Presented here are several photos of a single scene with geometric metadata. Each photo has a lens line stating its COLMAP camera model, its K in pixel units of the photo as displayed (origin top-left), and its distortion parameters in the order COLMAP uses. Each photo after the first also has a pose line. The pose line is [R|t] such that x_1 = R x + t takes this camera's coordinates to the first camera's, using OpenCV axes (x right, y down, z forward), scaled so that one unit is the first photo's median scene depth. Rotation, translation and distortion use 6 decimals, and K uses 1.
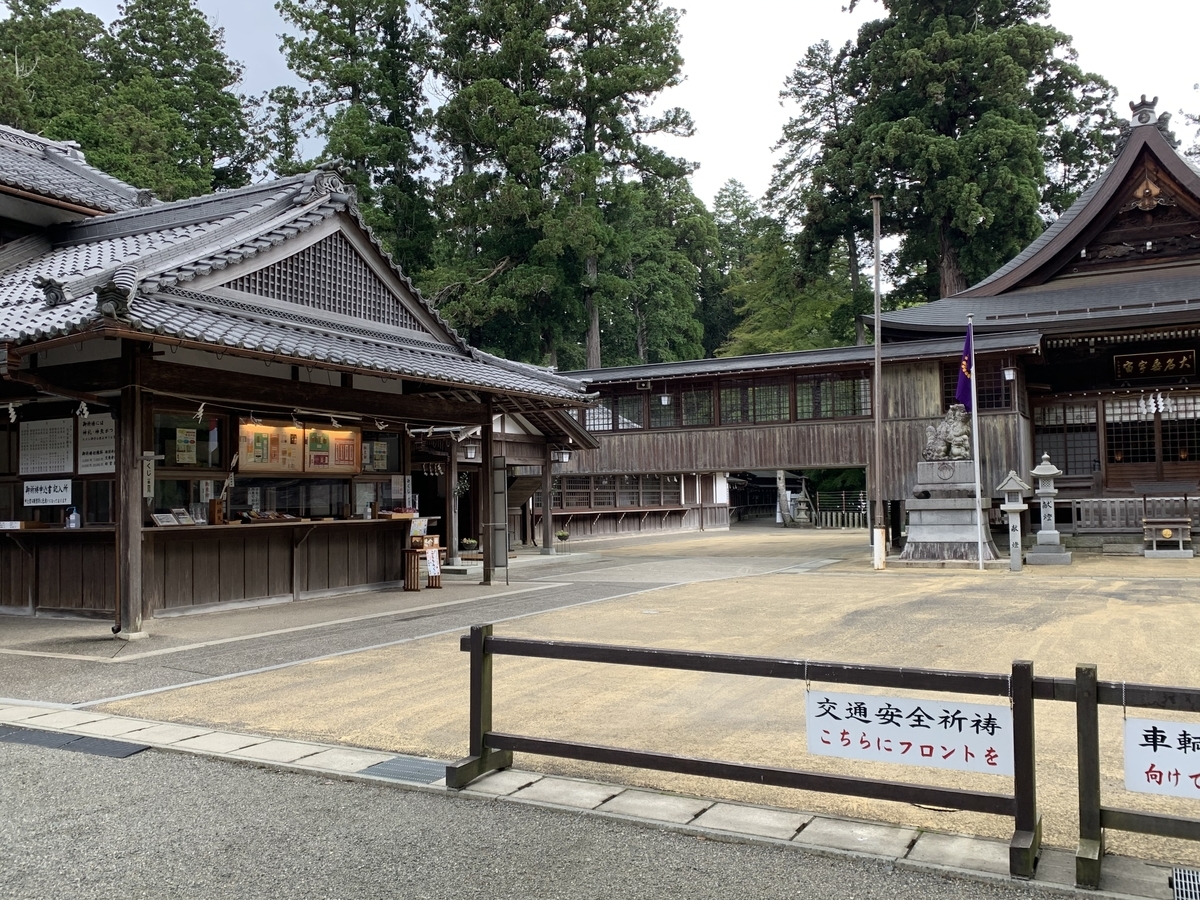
lens RADIAL K [[997.1, 0, 600.0], [0, 997.1, 450.0], [0, 0, 1]] dist [0.009824, -0.002645]
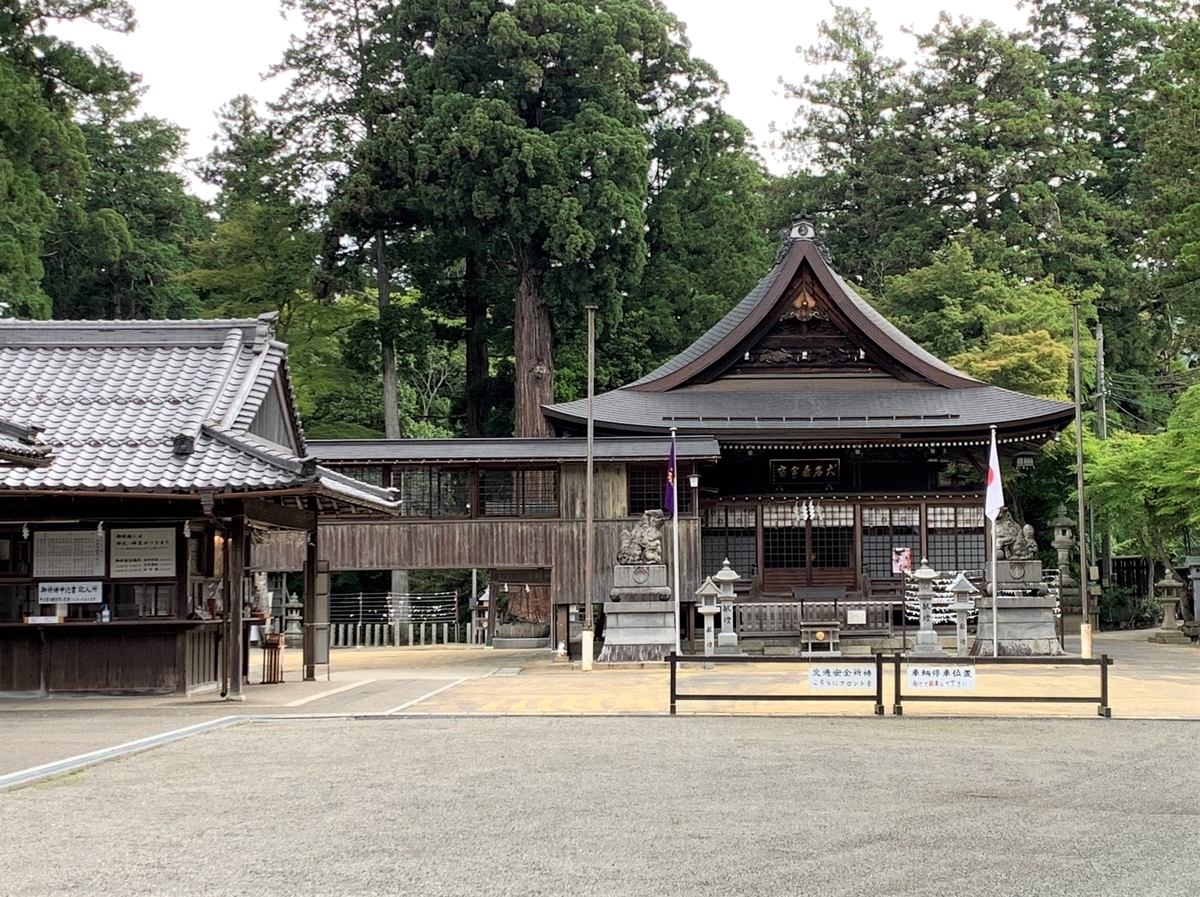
lens RADIAL K [[1981.9, 0, 600.0], [0, 1981.9, 448.5], [0, 0, 1]] dist [0.152452, -1.185232]
pose [[0.892927, 0.039584, 0.448458, -0.557642], [-0.026071, 0.999002, -0.036269, -0.030866], [-0.449446, 0.020693, 0.893068, -0.734610]]
